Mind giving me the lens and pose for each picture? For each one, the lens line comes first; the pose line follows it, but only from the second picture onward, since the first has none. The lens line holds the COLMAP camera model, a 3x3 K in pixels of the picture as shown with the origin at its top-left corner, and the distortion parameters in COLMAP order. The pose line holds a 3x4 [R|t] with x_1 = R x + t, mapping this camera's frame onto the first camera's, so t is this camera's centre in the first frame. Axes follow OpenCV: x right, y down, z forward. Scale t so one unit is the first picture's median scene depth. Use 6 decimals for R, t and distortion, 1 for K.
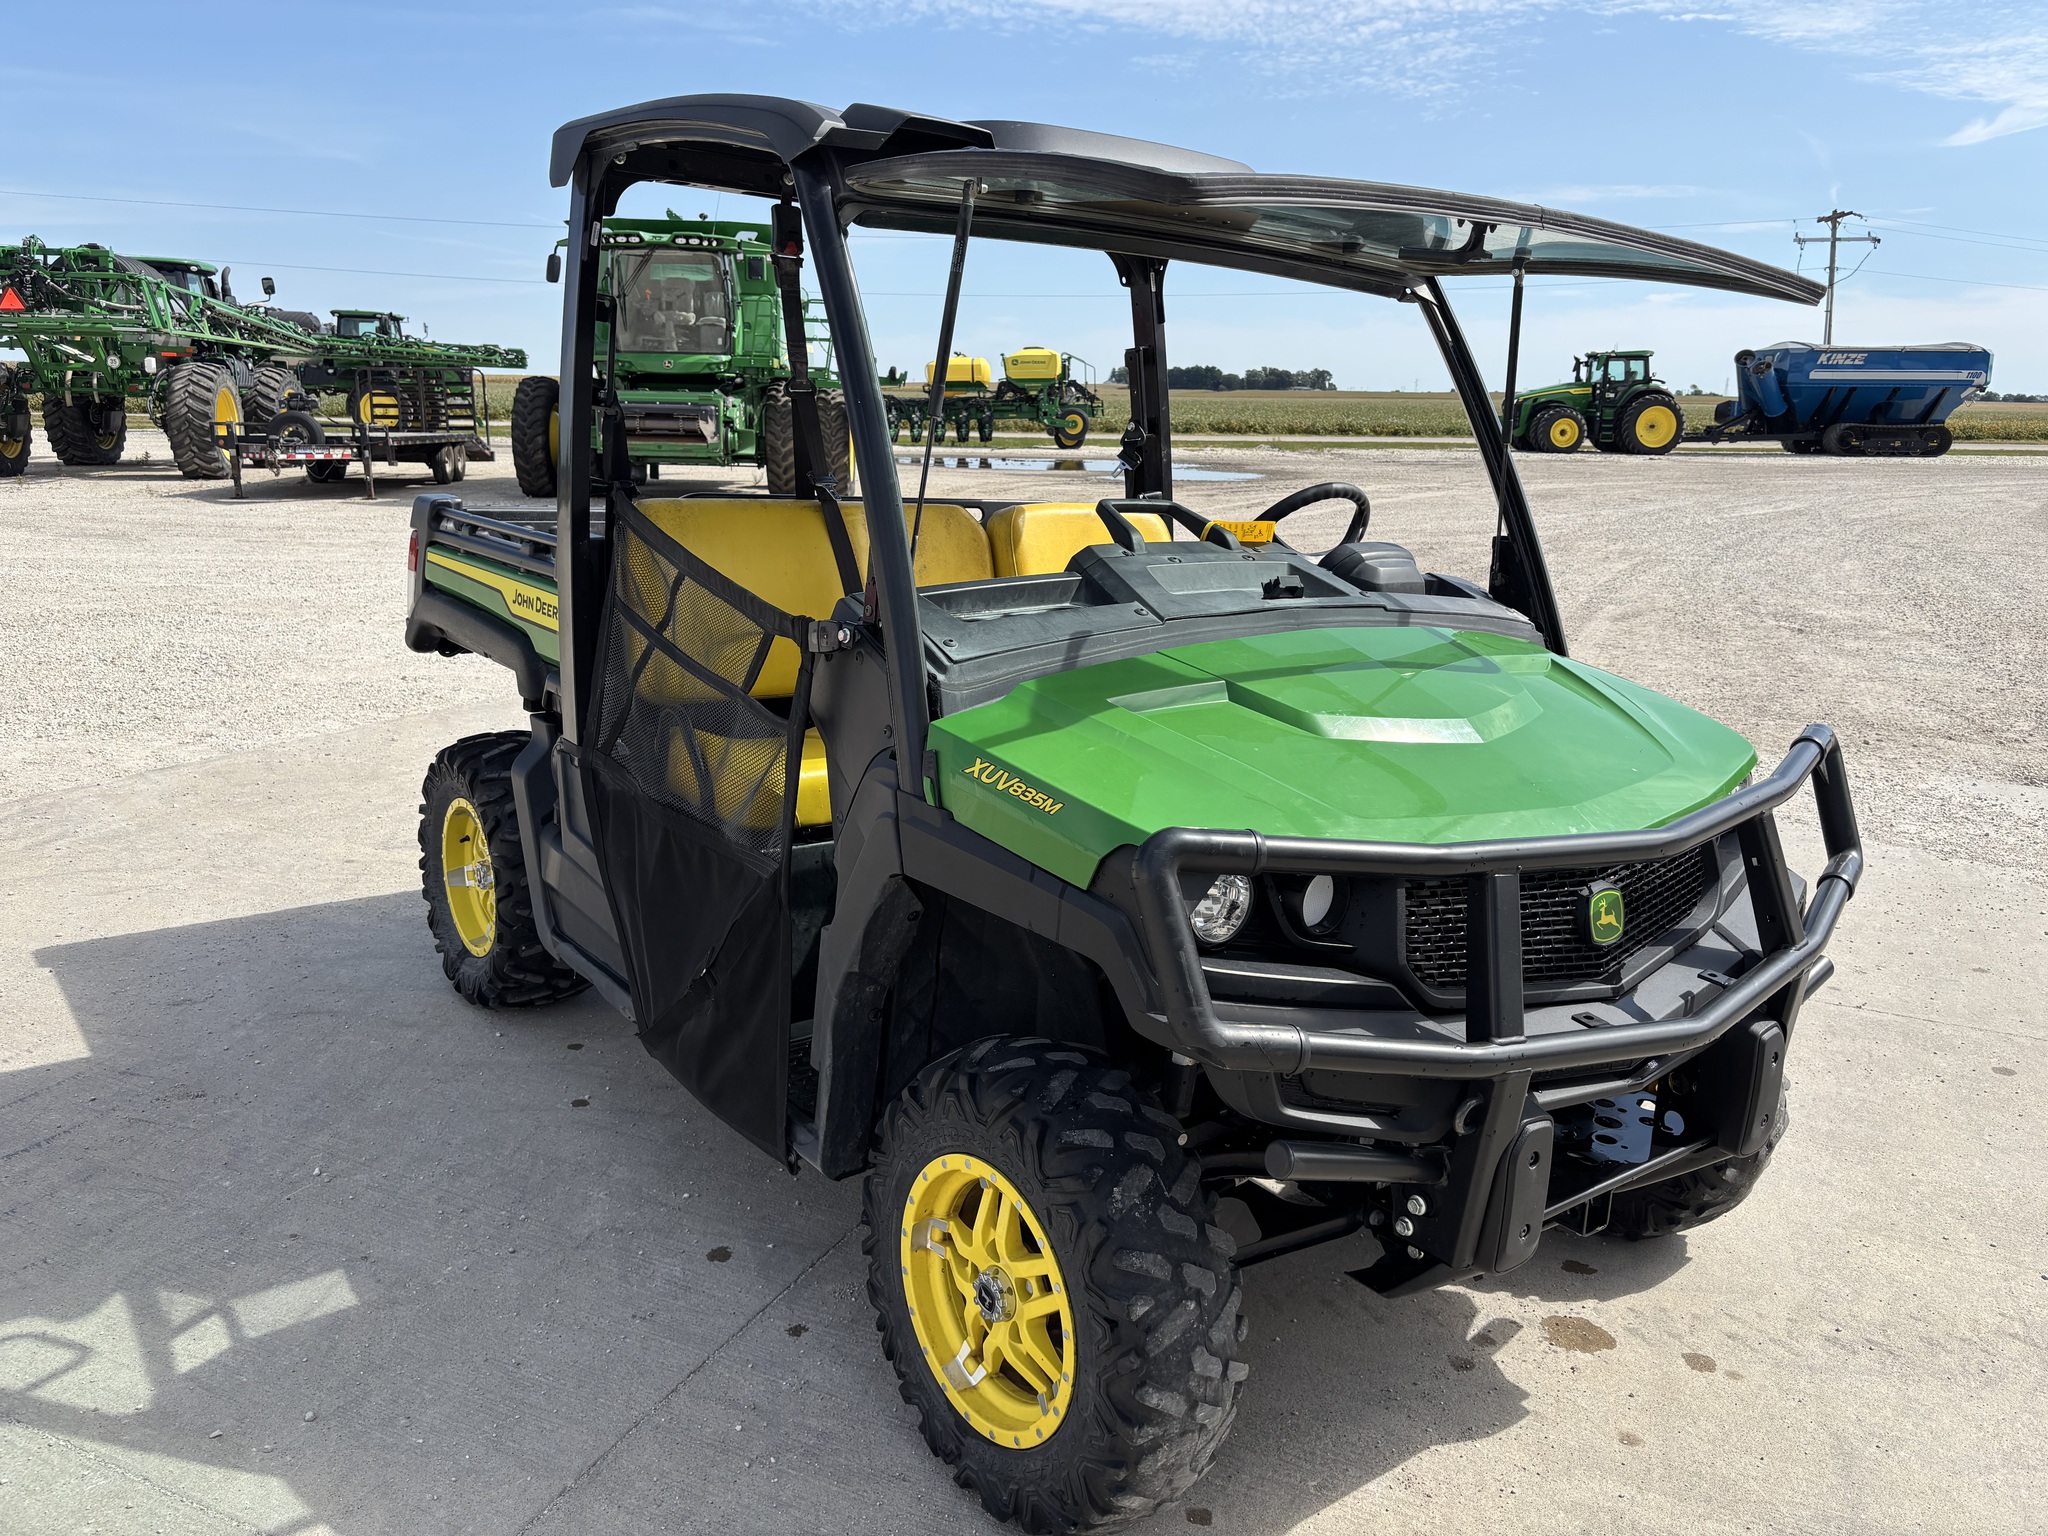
lens RADIAL K [[1552.0, 0, 1046.0], [0, 1552.0, 776.5], [0, 0, 1]] dist [0.029255, -0.021112]
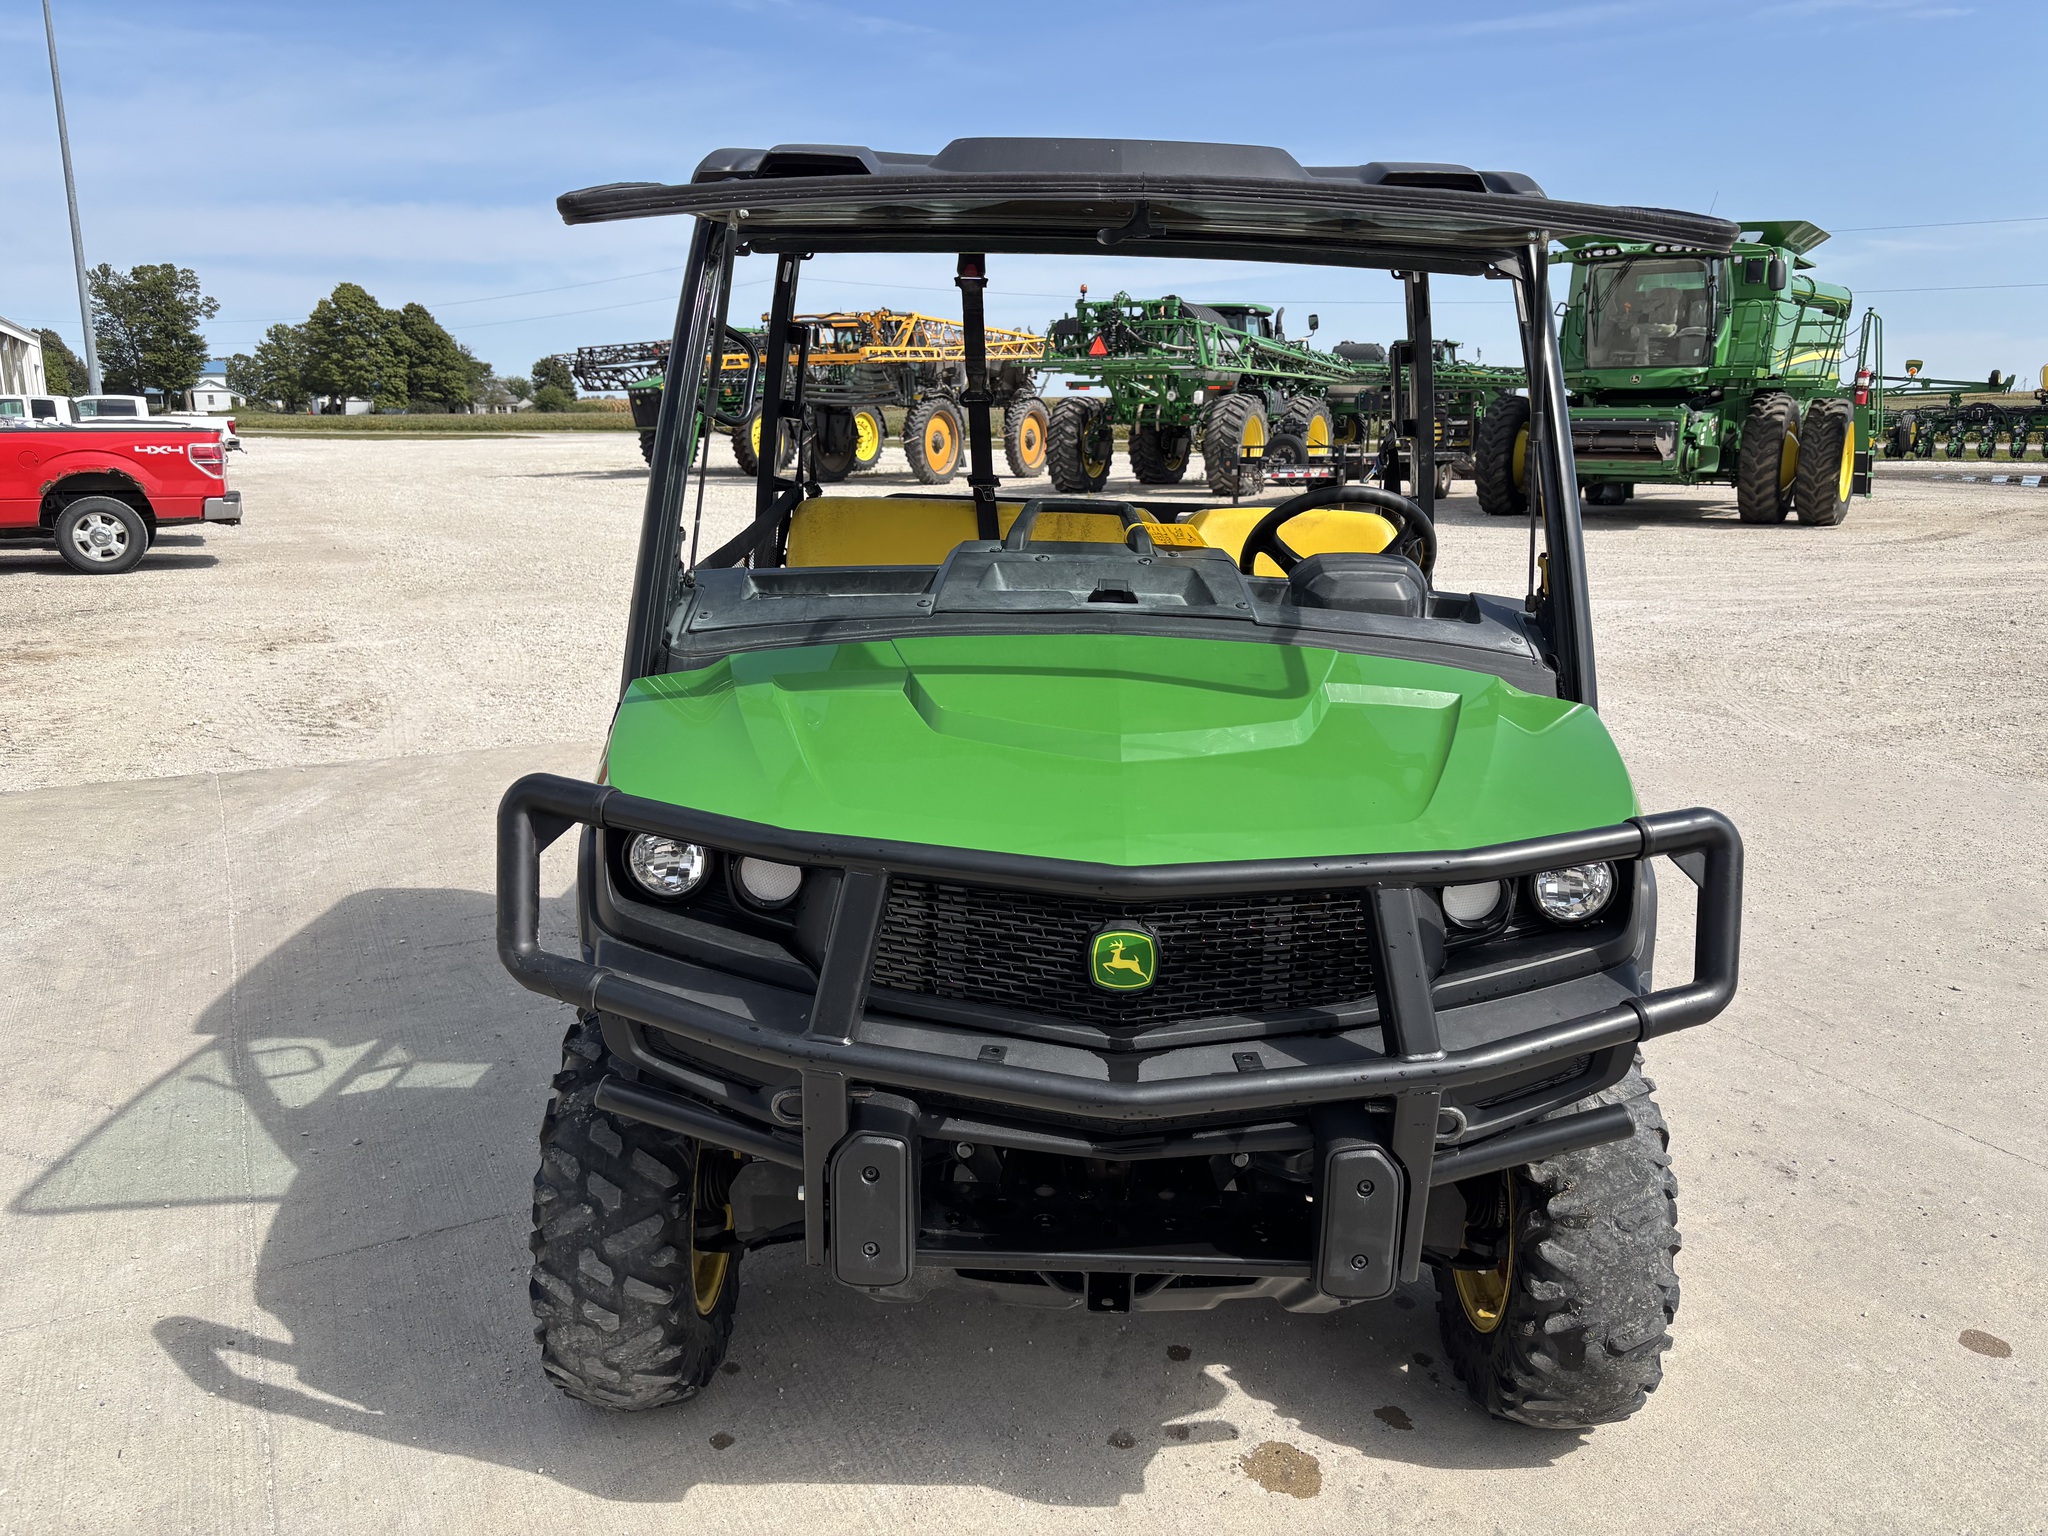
lens RADIAL K [[1552.0, 0, 1031.9], [0, 1552.0, 781.3], [0, 0, 1]] dist [0.029255, -0.021112]
pose [[0.785874, 0.123312, -0.605968, 0.727367], [-0.129300, 0.991023, 0.033981, -0.031646], [0.604718, 0.051647, 0.794763, 0.217059]]
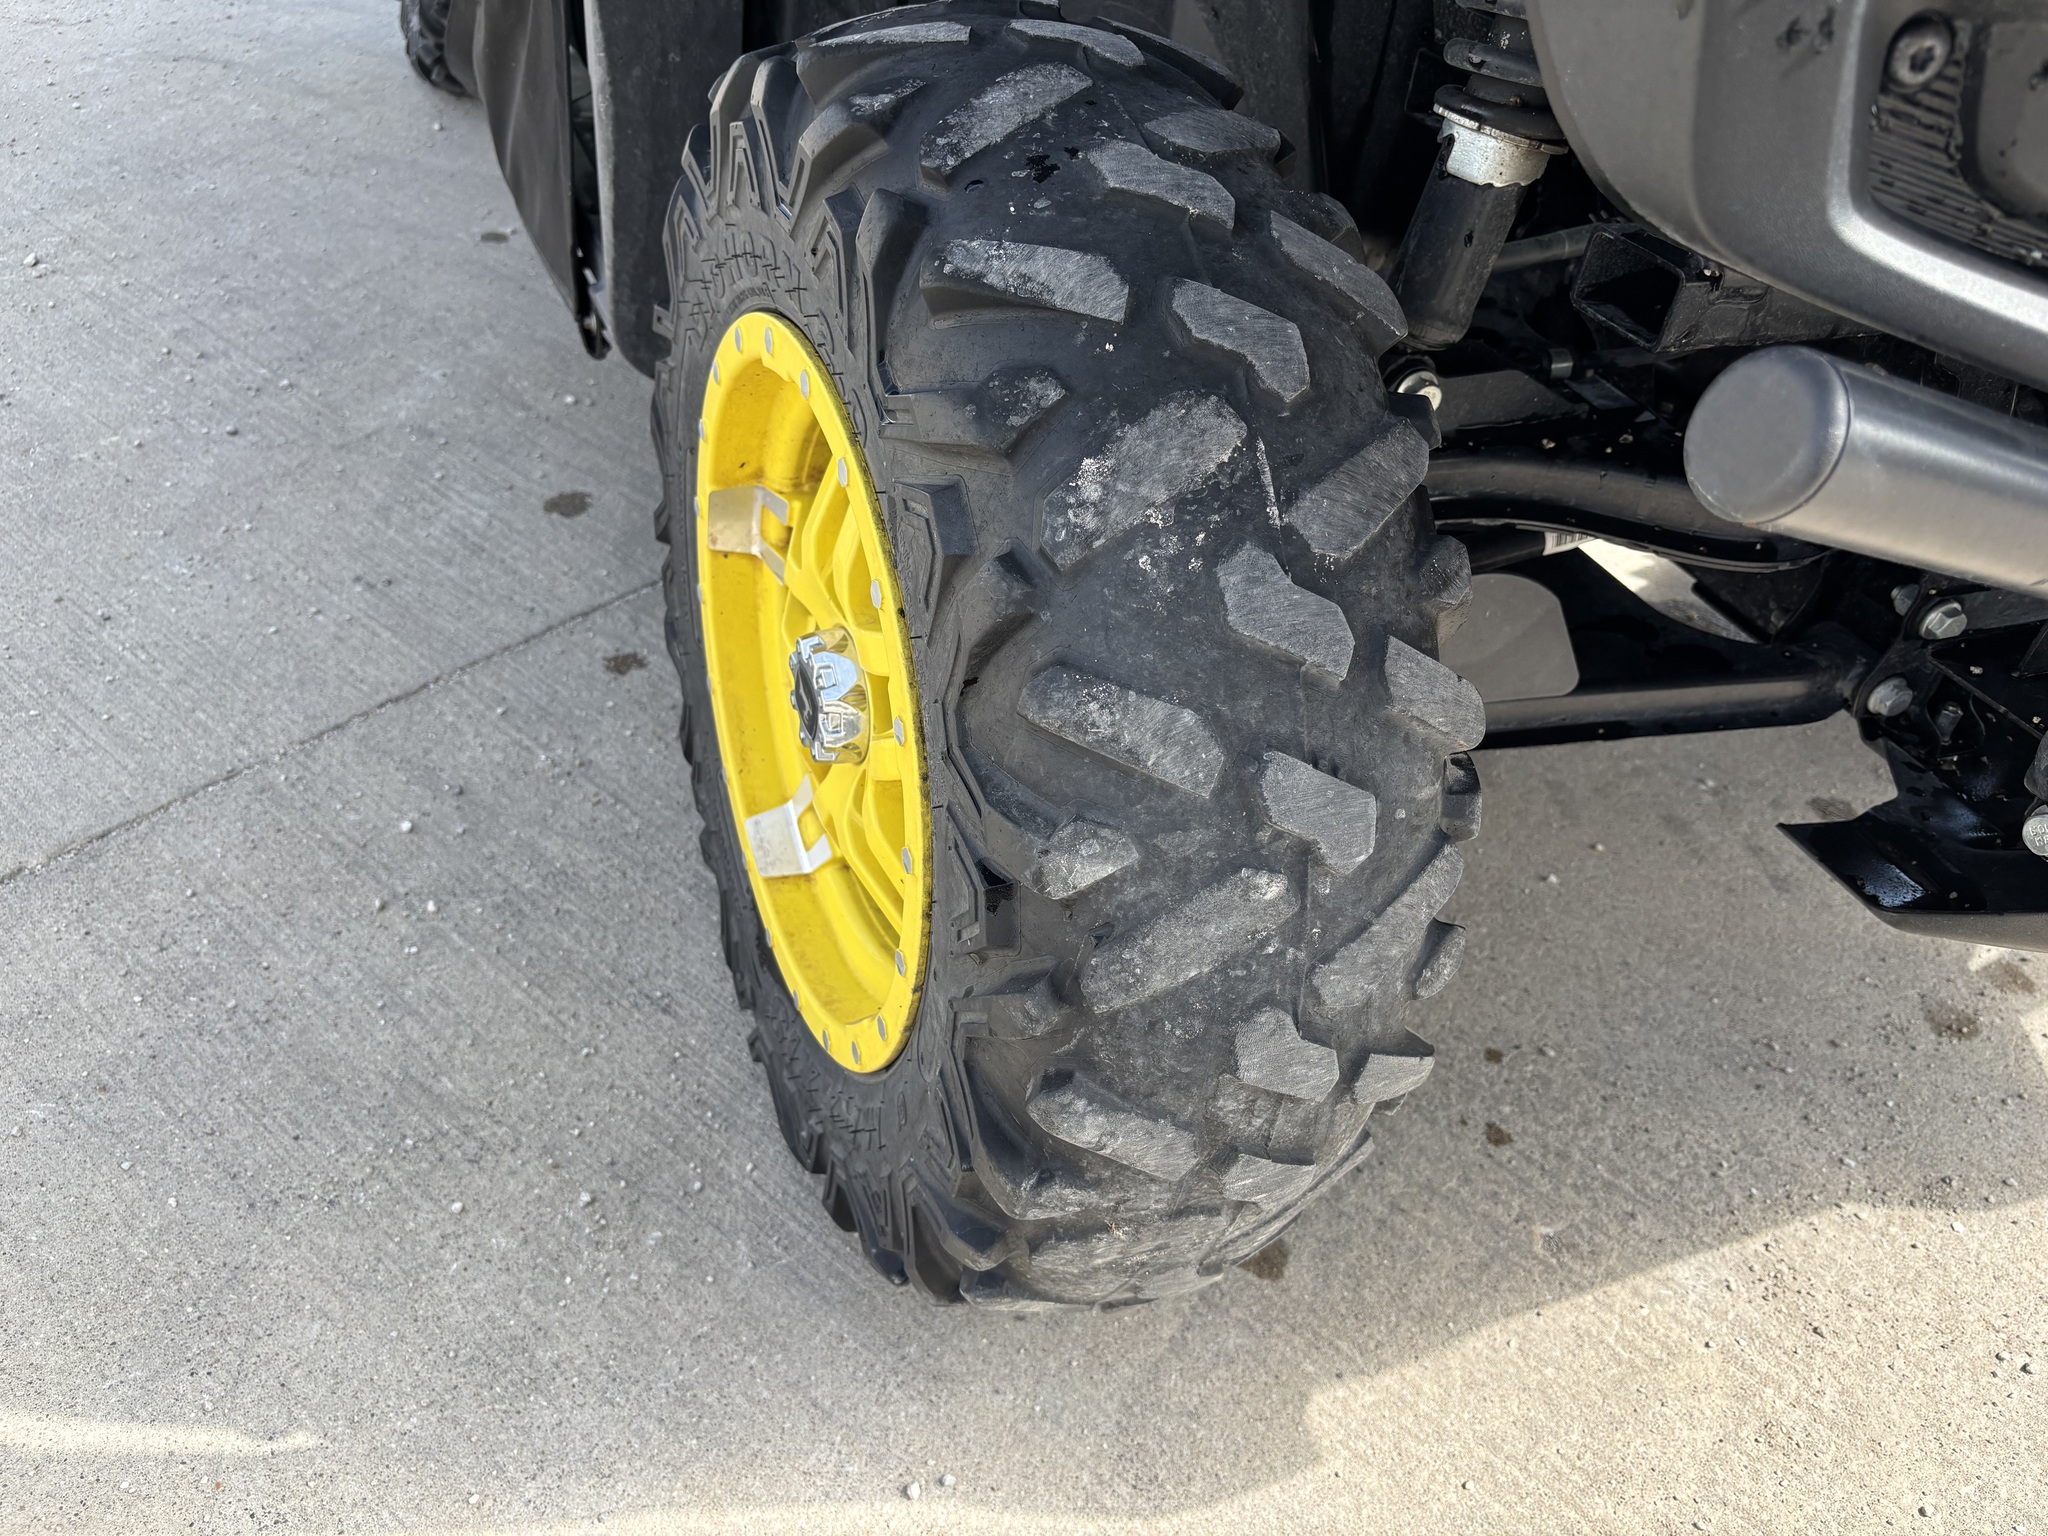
lens RADIAL K [[1552.0, 0, 1028.6], [0, 1552.0, 751.7], [0, 0, 1]] dist [0.029255, -0.021112]
pose [[0.961269, 0.209928, -0.178584, 0.071756], [-0.121986, 0.905095, 0.407337, 0.150250], [0.247147, -0.369775, 0.895648, 0.546724]]
